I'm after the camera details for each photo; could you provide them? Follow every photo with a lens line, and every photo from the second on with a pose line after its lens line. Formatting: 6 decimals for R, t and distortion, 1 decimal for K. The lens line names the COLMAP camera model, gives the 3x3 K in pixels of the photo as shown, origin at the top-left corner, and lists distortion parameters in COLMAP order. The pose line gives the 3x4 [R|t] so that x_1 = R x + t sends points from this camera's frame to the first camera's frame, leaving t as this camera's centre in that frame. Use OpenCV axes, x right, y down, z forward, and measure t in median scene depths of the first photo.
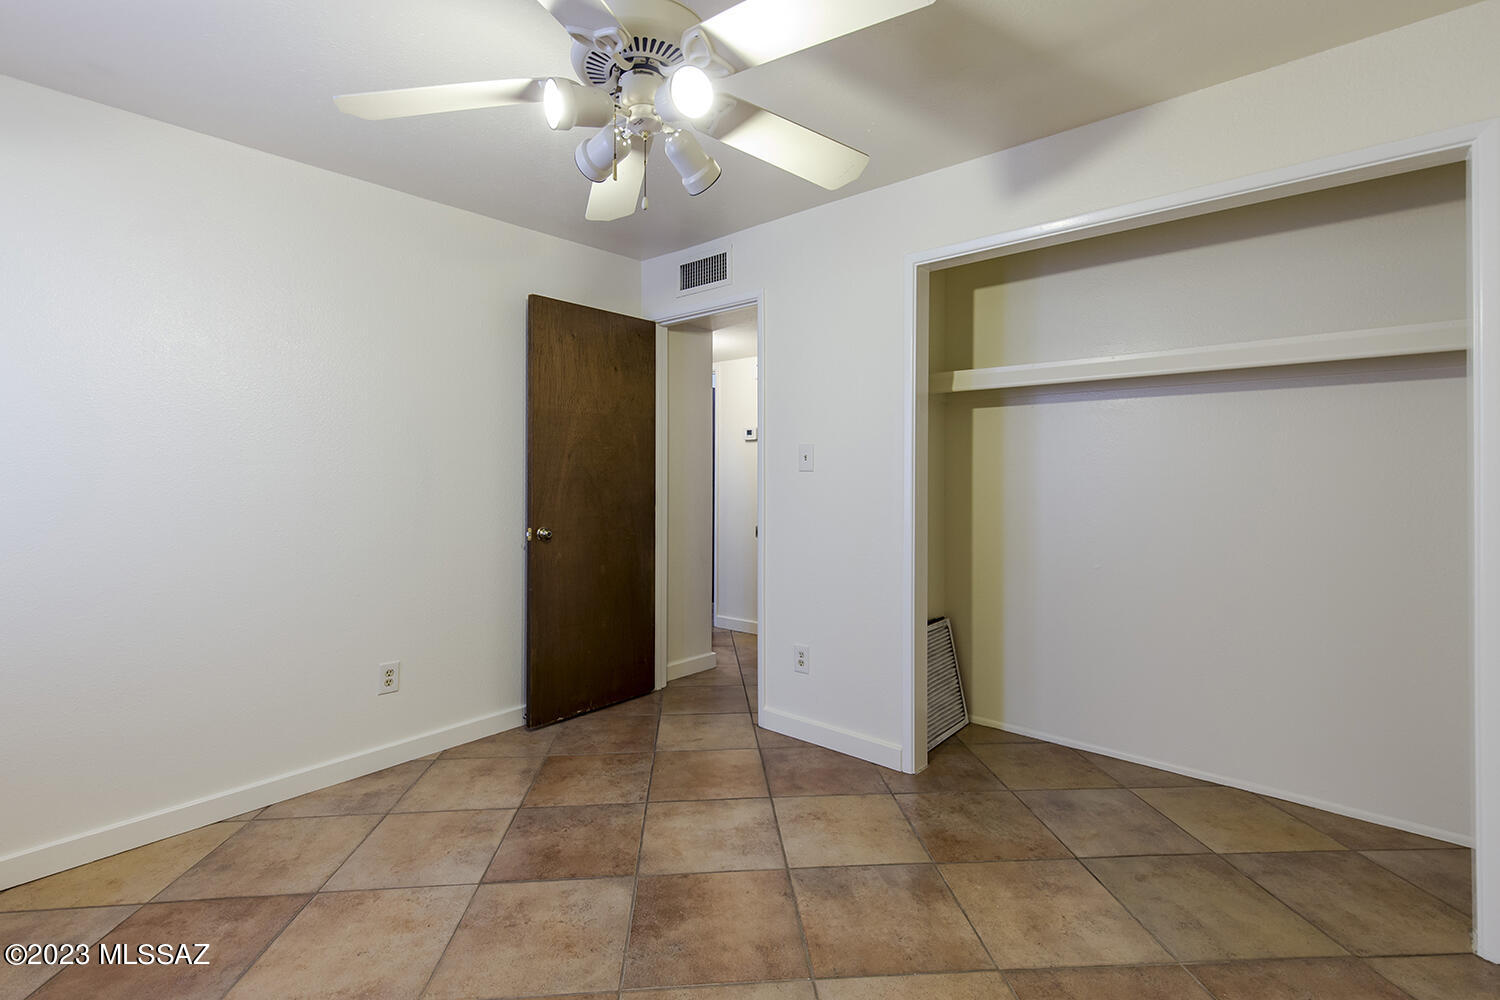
lens RADIAL K [[681.8, 0, 744.0], [0, 681.8, 492.7], [0, 0, 1]] dist [0.010271, -0.003433]
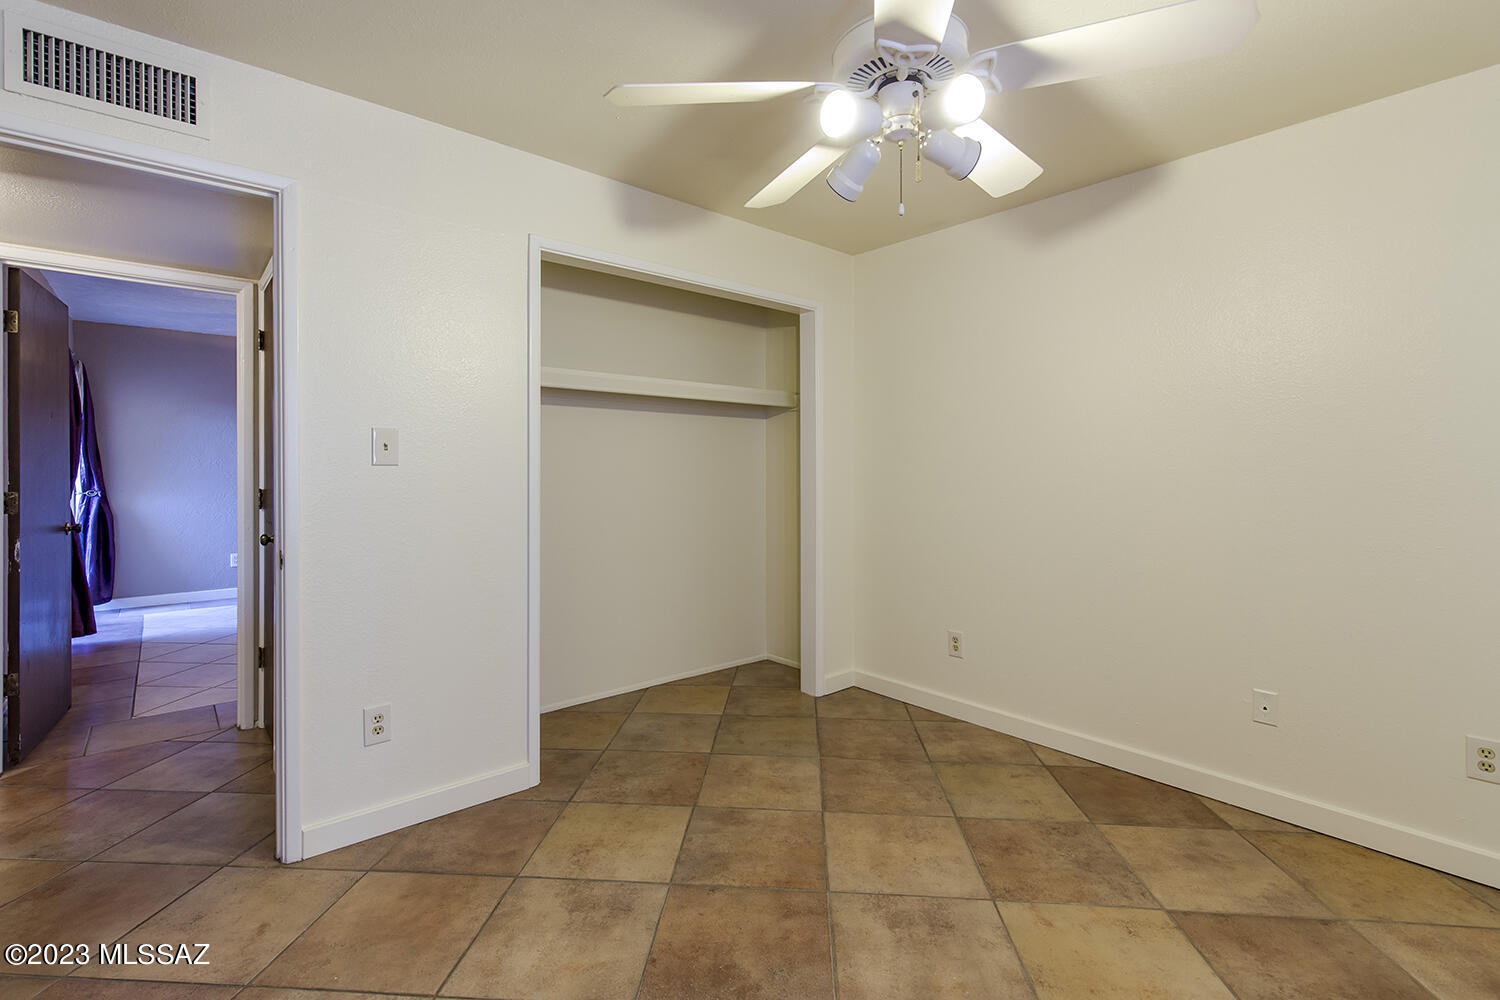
lens RADIAL K [[681.8, 0, 745.8], [0, 681.8, 495.0], [0, 0, 1]] dist [0.010271, -0.003433]
pose [[0.146445, -0.039193, 0.988442, -0.812128], [0.025580, 0.999031, 0.035823, -0.023409], [-0.988888, 0.020038, 0.147306, 0.716219]]
